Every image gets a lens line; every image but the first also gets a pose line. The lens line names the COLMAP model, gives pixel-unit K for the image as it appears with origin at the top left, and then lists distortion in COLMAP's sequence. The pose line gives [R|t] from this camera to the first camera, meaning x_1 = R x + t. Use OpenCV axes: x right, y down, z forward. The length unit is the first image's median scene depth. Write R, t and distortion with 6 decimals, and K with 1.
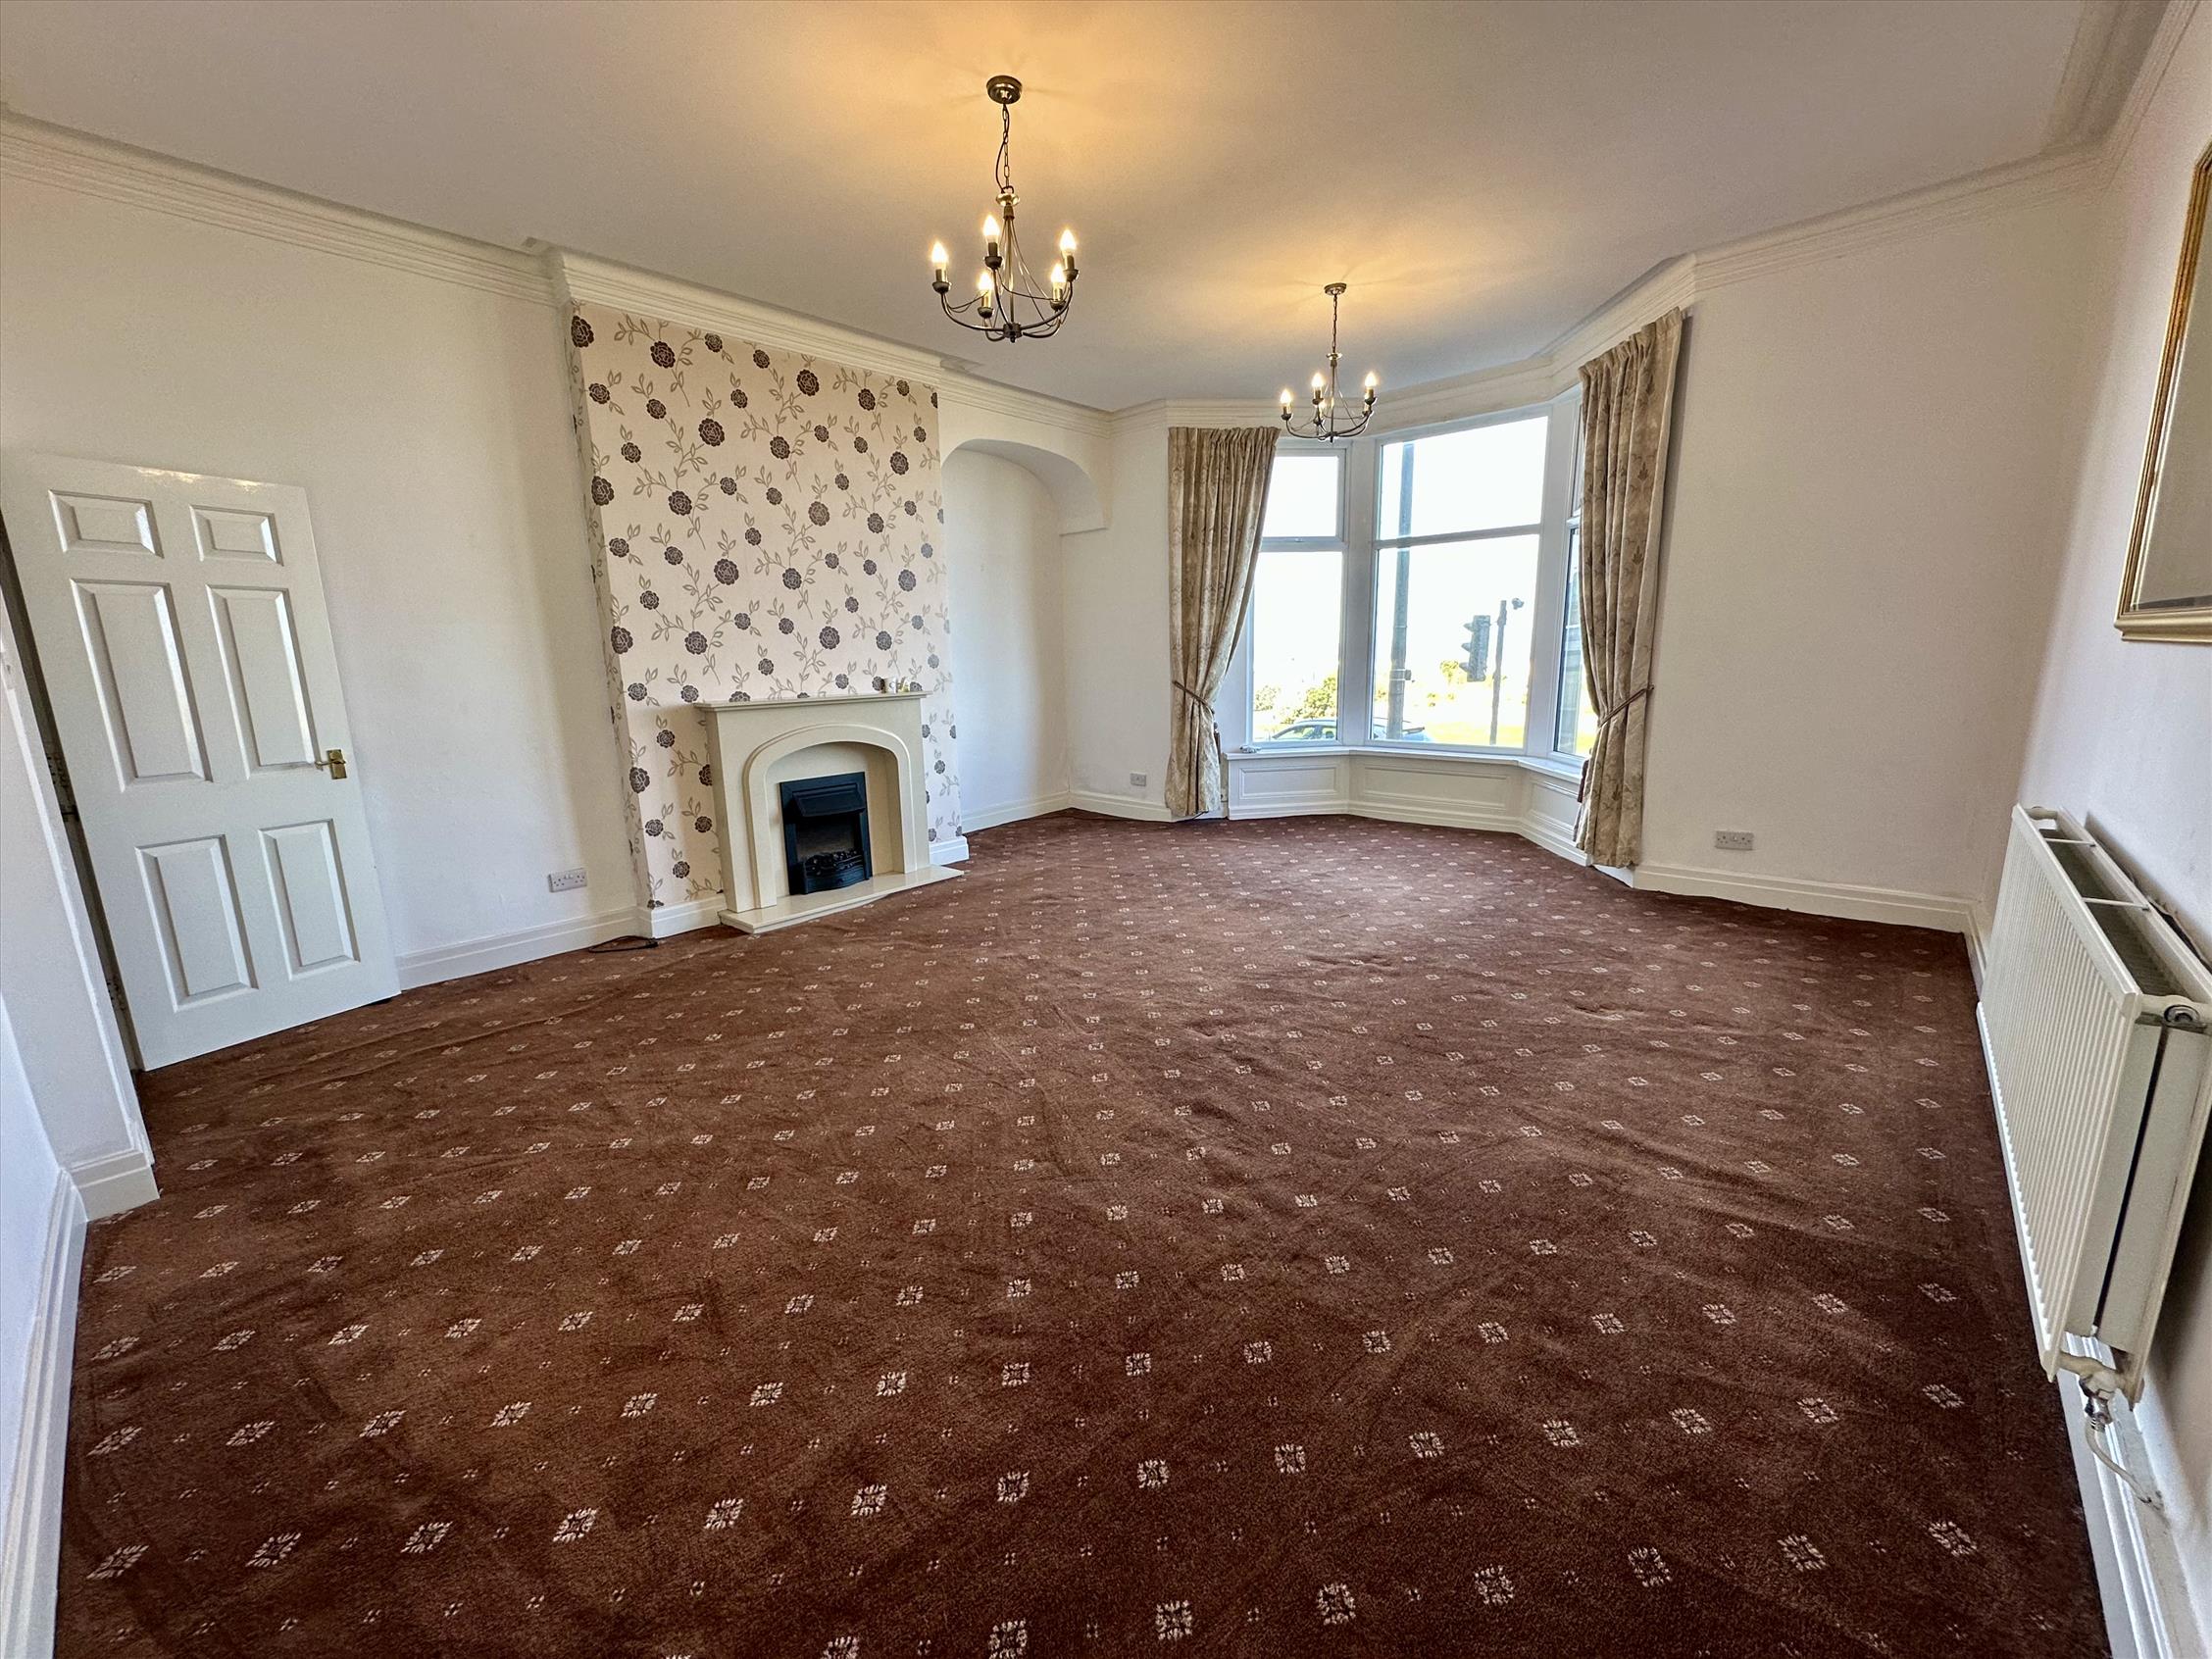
lens RADIAL K [[885.0, 0, 1106.0], [0, 885.0, 829.5], [0, 0, 1]] dist [-0.001248, -0.000064]
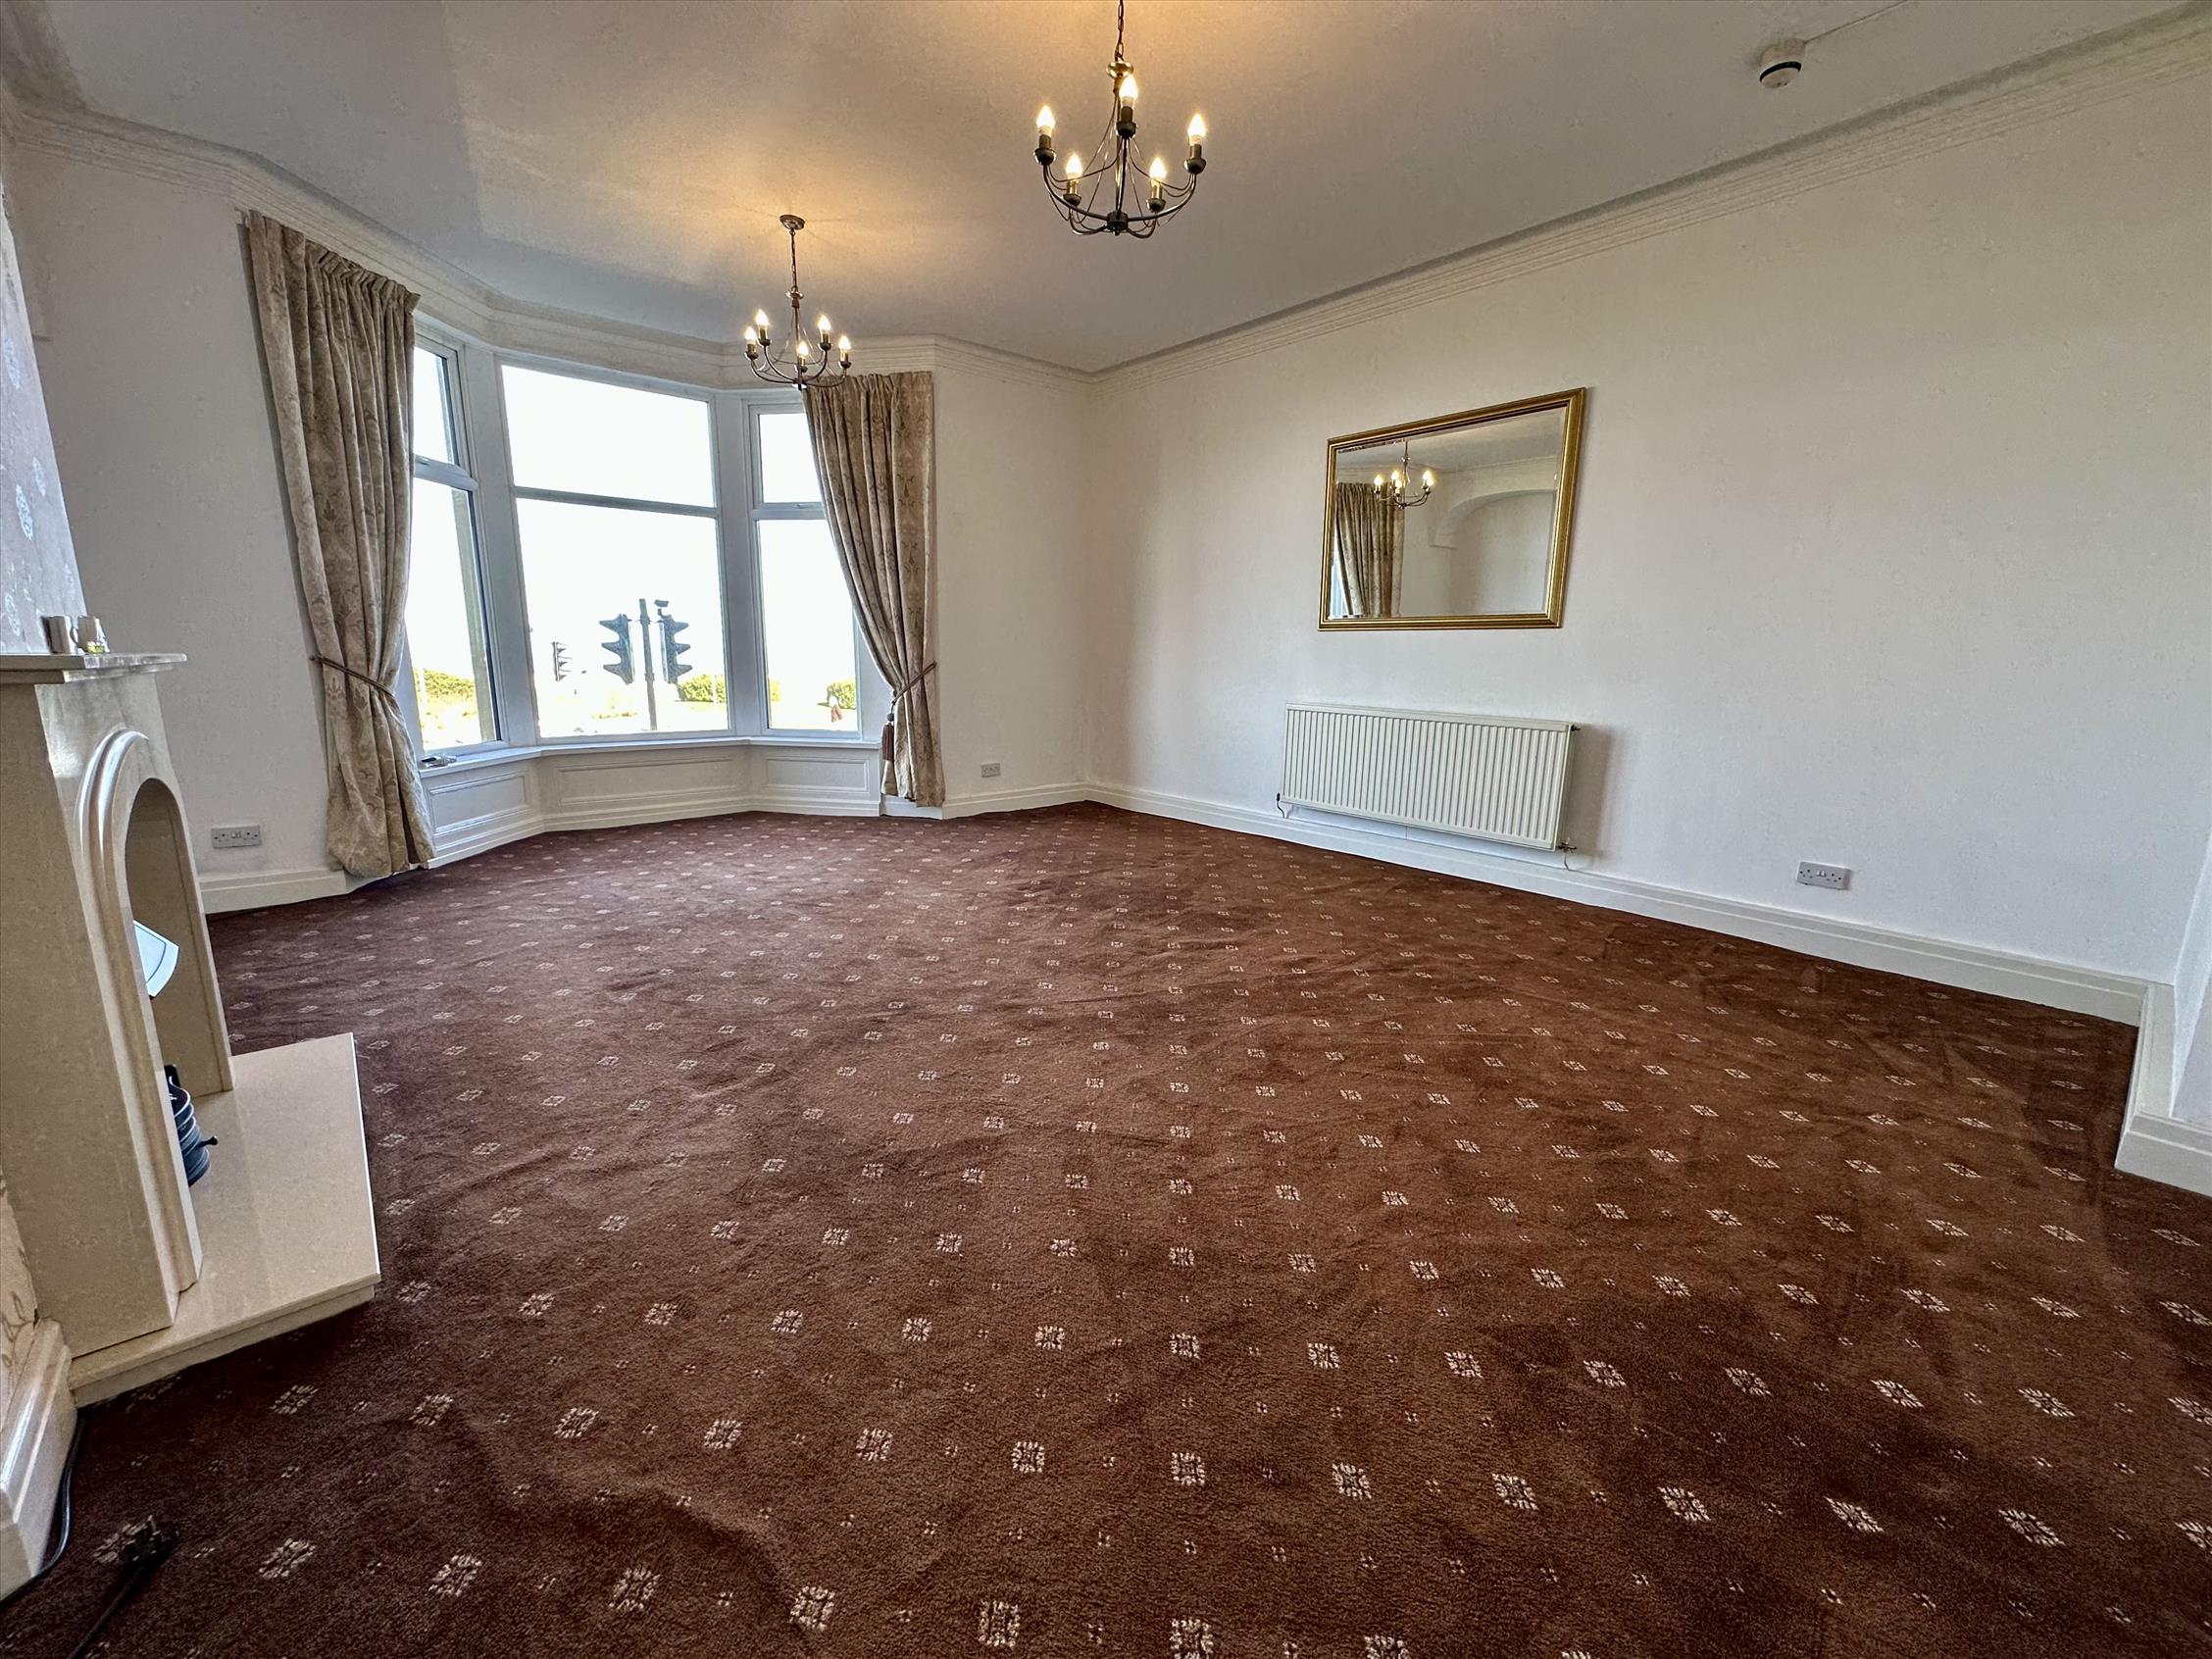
lens RADIAL K [[885.0, 0, 1106.0], [0, 885.0, 829.5], [0, 0, 1]] dist [-0.001248, -0.000064]
pose [[0.126763, -0.168704, 0.977482, -0.647420], [0.182116, 0.972638, 0.144251, -0.063240], [-0.975072, 0.159730, 0.154018, 0.585424]]
